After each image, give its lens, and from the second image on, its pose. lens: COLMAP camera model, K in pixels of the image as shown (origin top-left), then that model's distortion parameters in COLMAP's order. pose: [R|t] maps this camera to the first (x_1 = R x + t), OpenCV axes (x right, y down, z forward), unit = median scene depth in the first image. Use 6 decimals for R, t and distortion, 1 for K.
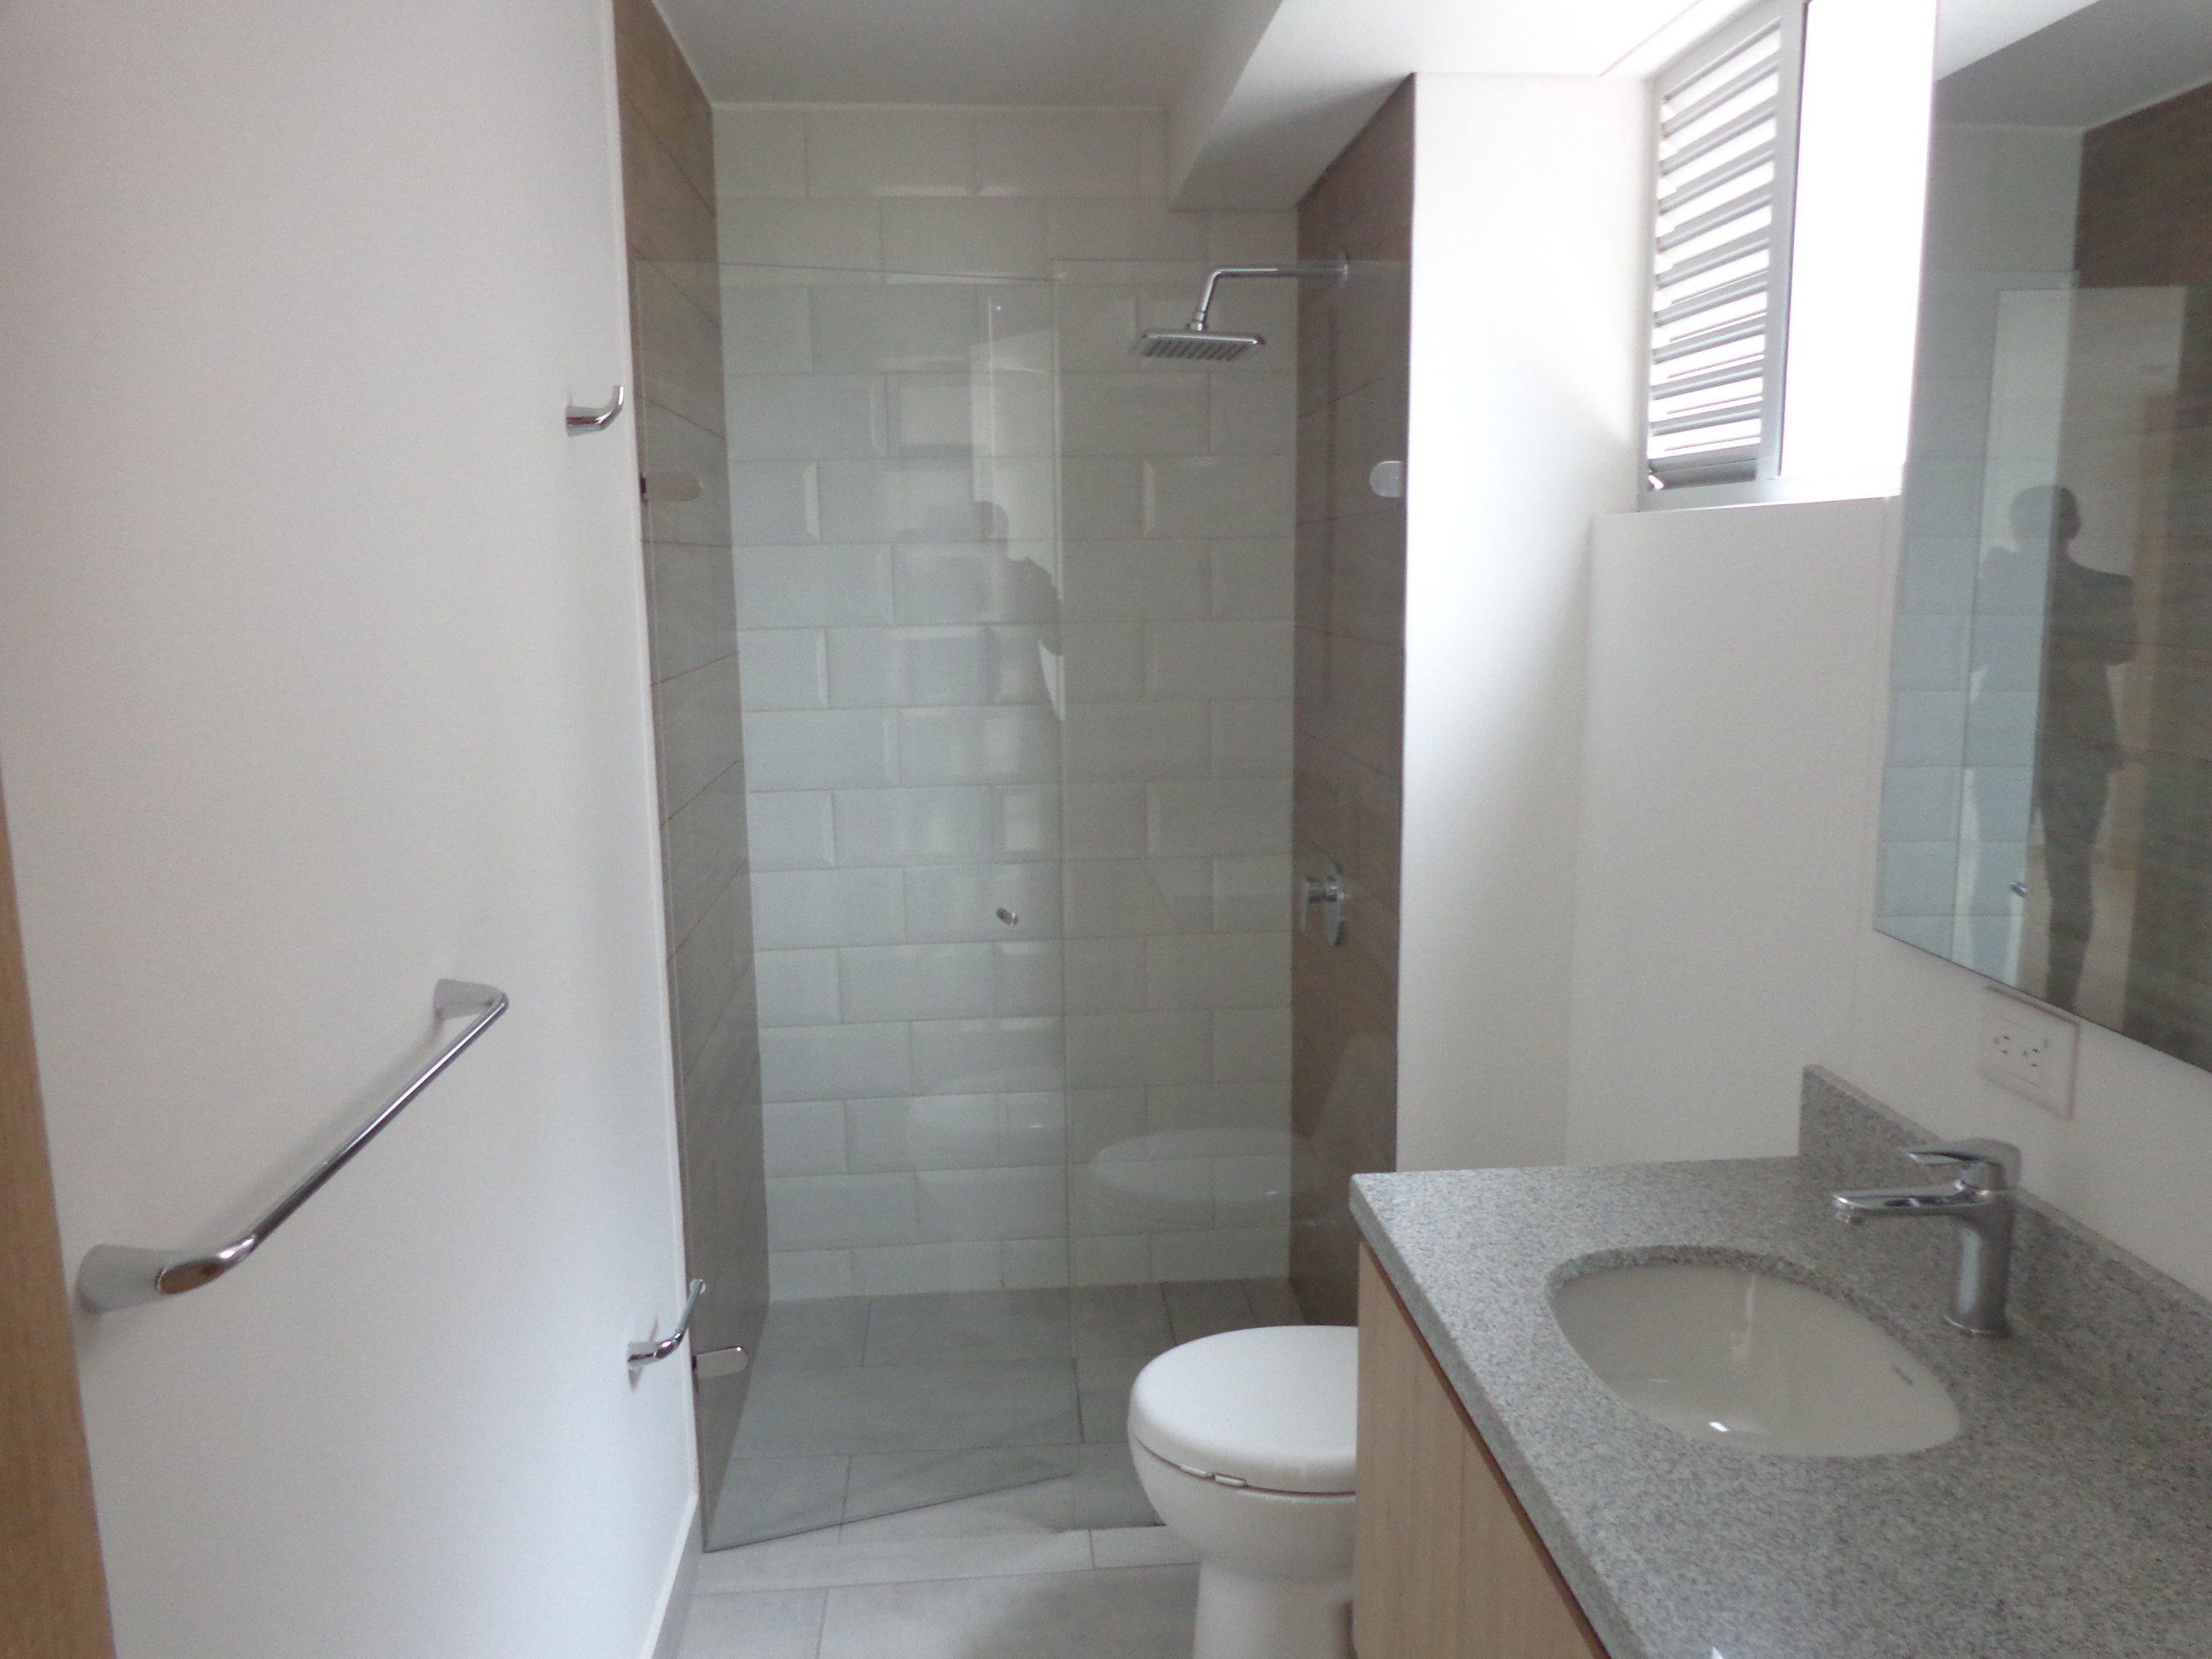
lens RADIAL K [[1636.1, 0, 1114.8], [0, 1636.1, 823.1], [0, 0, 1]] dist [-0.003225, -0.006186]
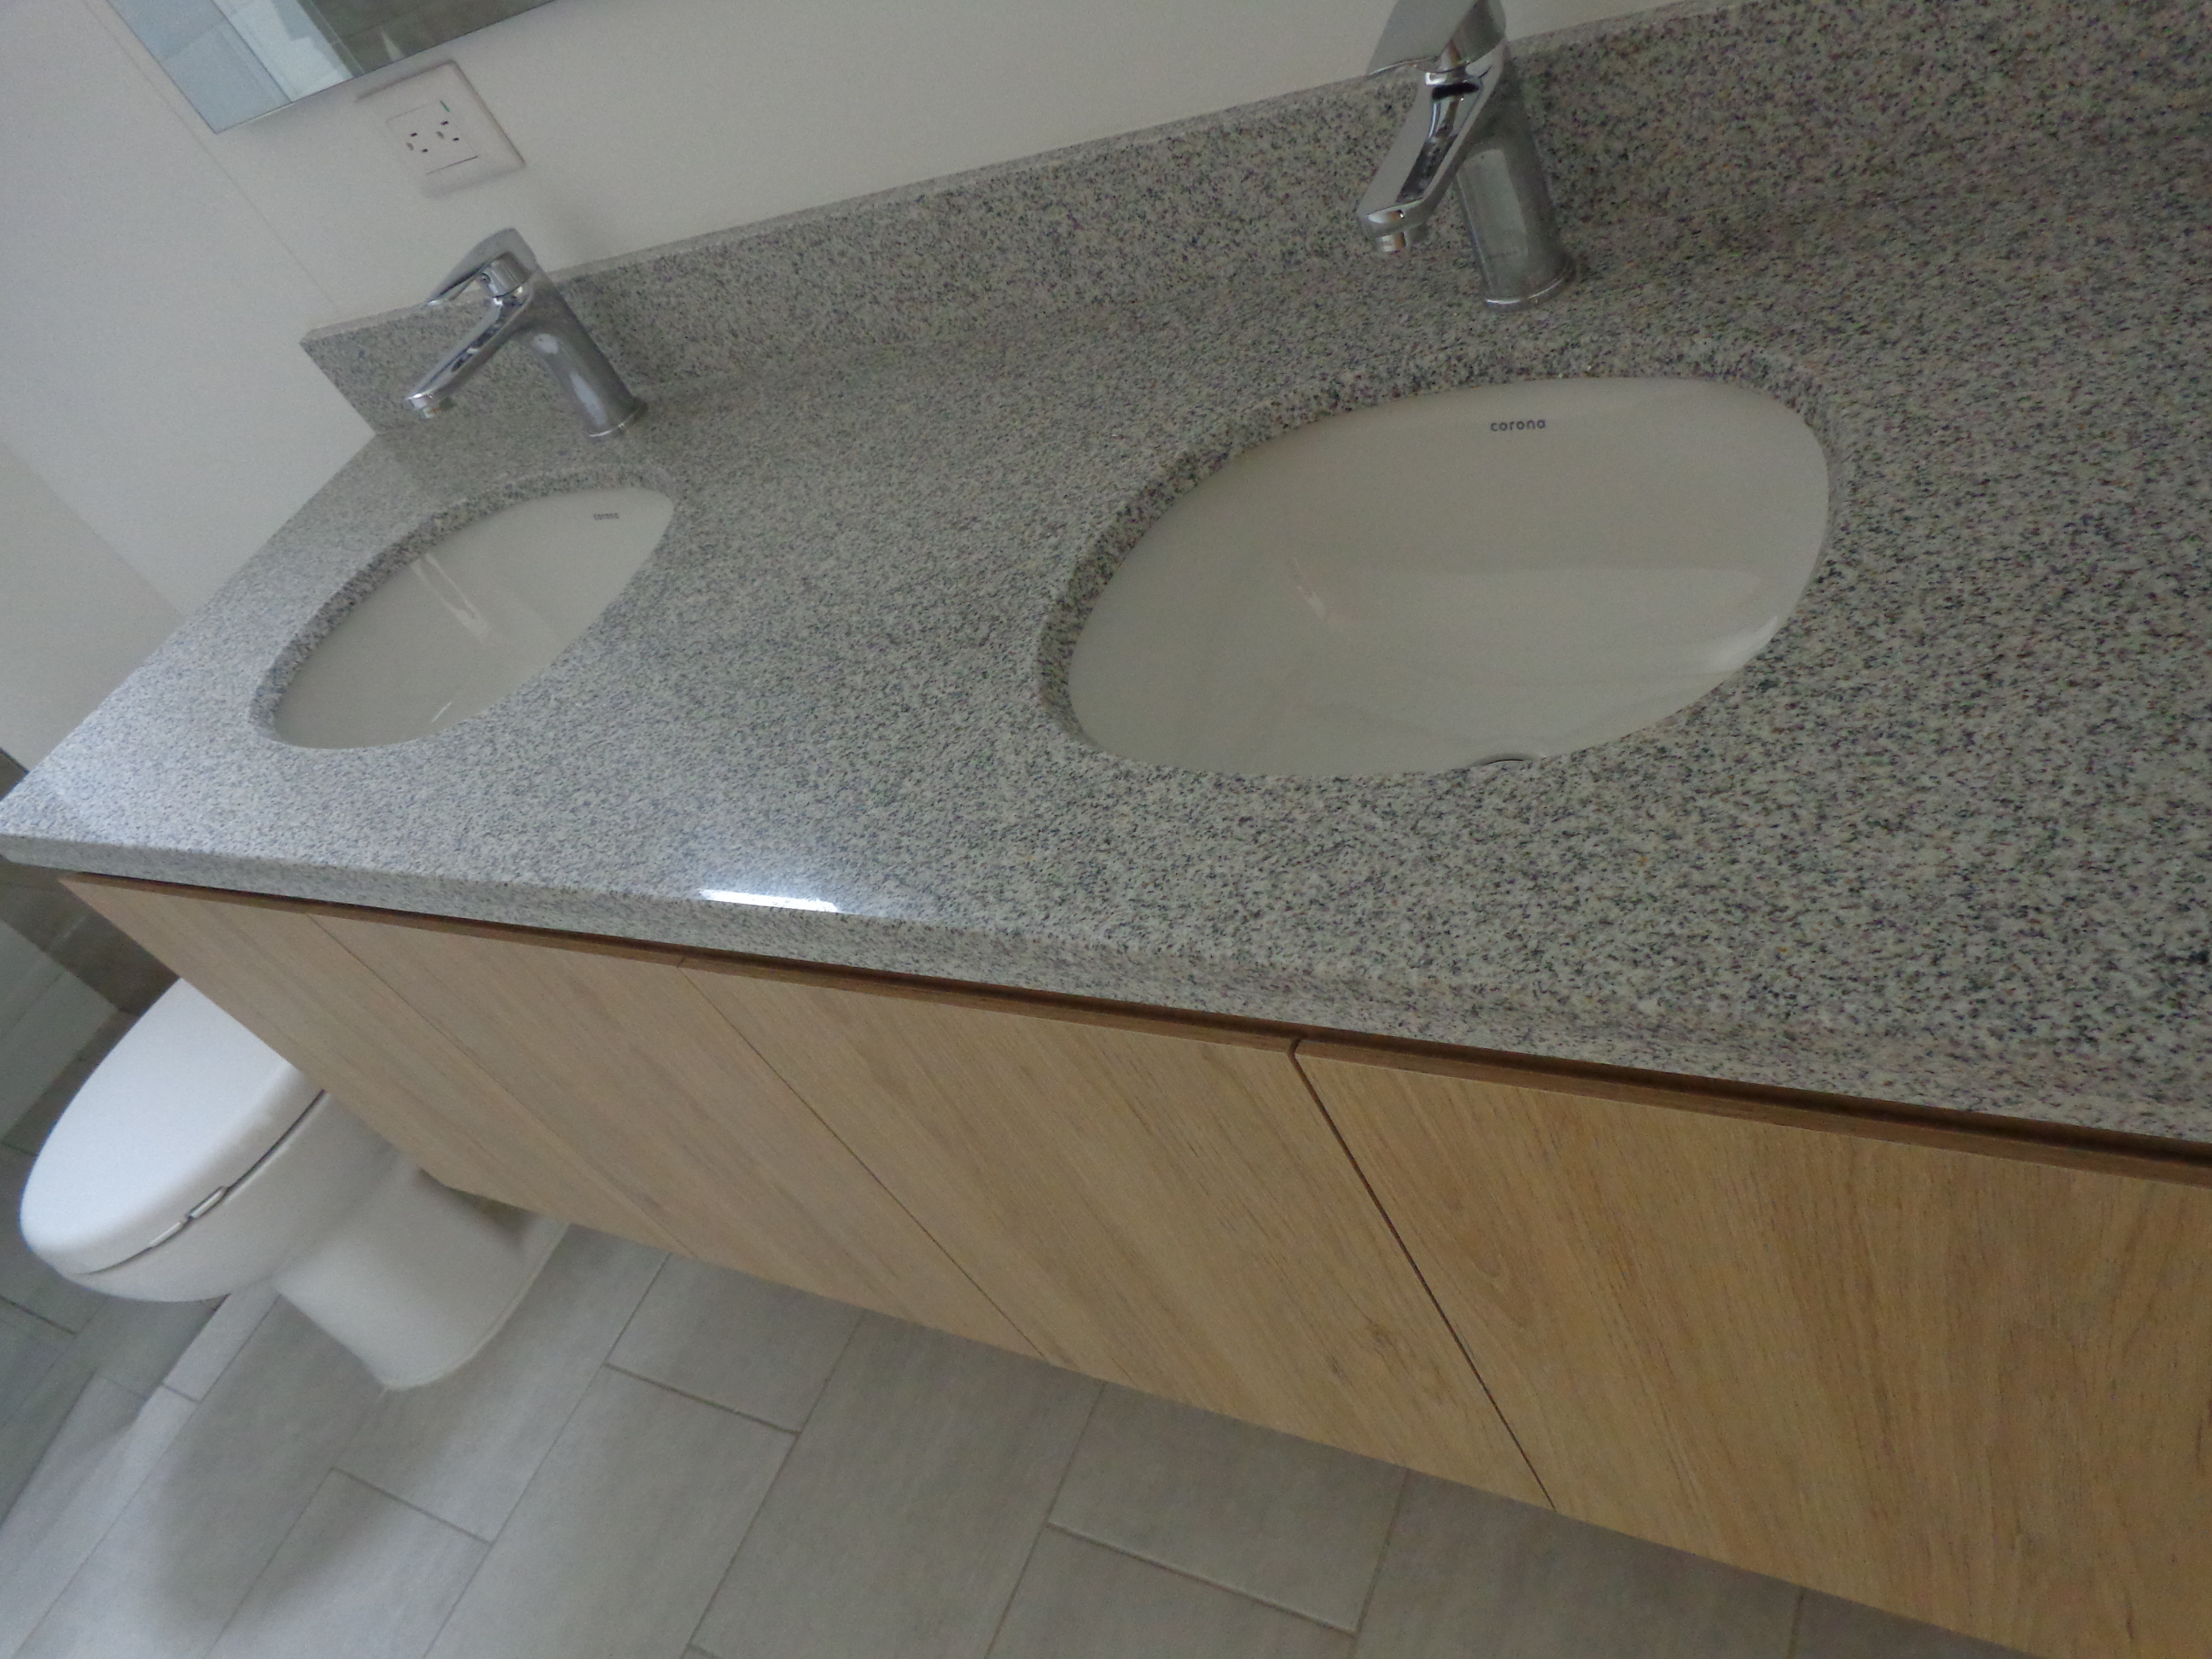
lens RADIAL K [[1636.1, 0, 1111.7], [0, 1636.1, 830.5], [0, 0, 1]] dist [-0.003225, -0.006186]
pose [[0.480628, -0.735642, 0.477313, 0.049627], [0.526280, 0.677358, 0.514018, 0.133541], [-0.701445, 0.004149, 0.712711, 0.144763]]
